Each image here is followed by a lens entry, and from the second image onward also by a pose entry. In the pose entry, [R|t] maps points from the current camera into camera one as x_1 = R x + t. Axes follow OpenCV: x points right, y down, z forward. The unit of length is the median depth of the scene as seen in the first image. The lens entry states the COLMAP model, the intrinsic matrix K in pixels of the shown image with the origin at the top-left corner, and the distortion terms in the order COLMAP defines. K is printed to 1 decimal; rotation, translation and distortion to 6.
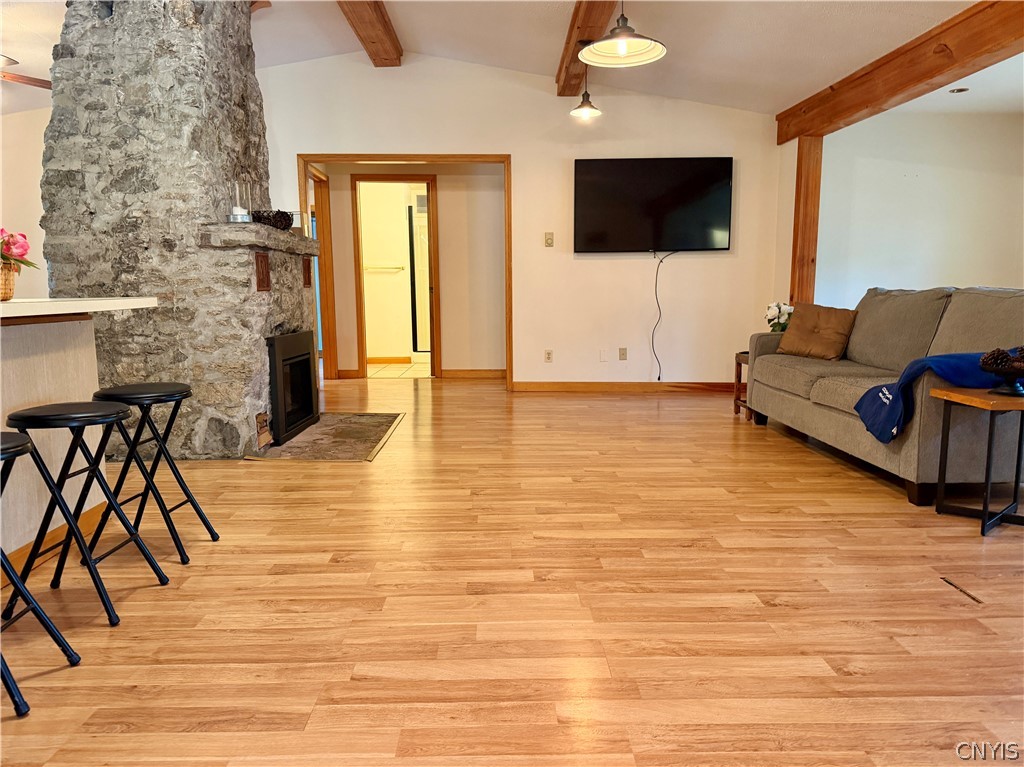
lens RADIAL K [[742.7, 0, 512.0], [0, 742.7, 383.5], [0, 0, 1]] dist [-0.005782, -0.002445]
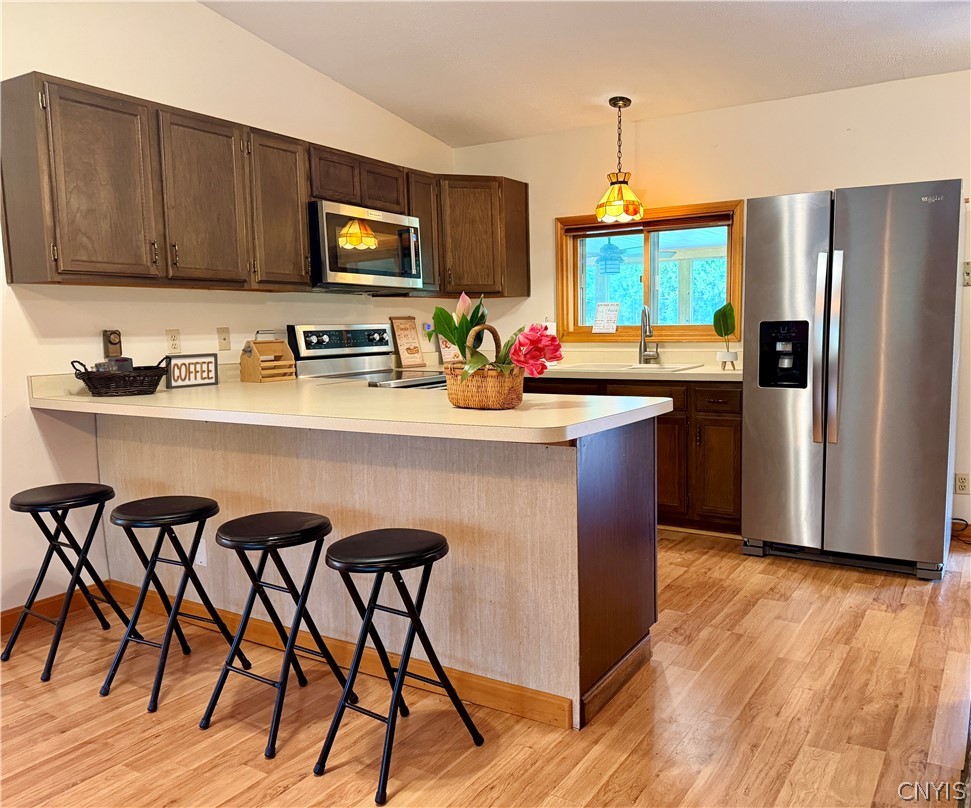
lens RADIAL K [[782.5, 0, 510.7], [0, 782.5, 395.9], [0, 0, 1]] dist [0.022677, -0.001414]
pose [[-0.544425, 0.093459, -0.833587, 0.086959], [-0.082716, 0.982948, 0.164228, -0.283343], [0.834721, 0.158361, -0.527411, 1.516813]]
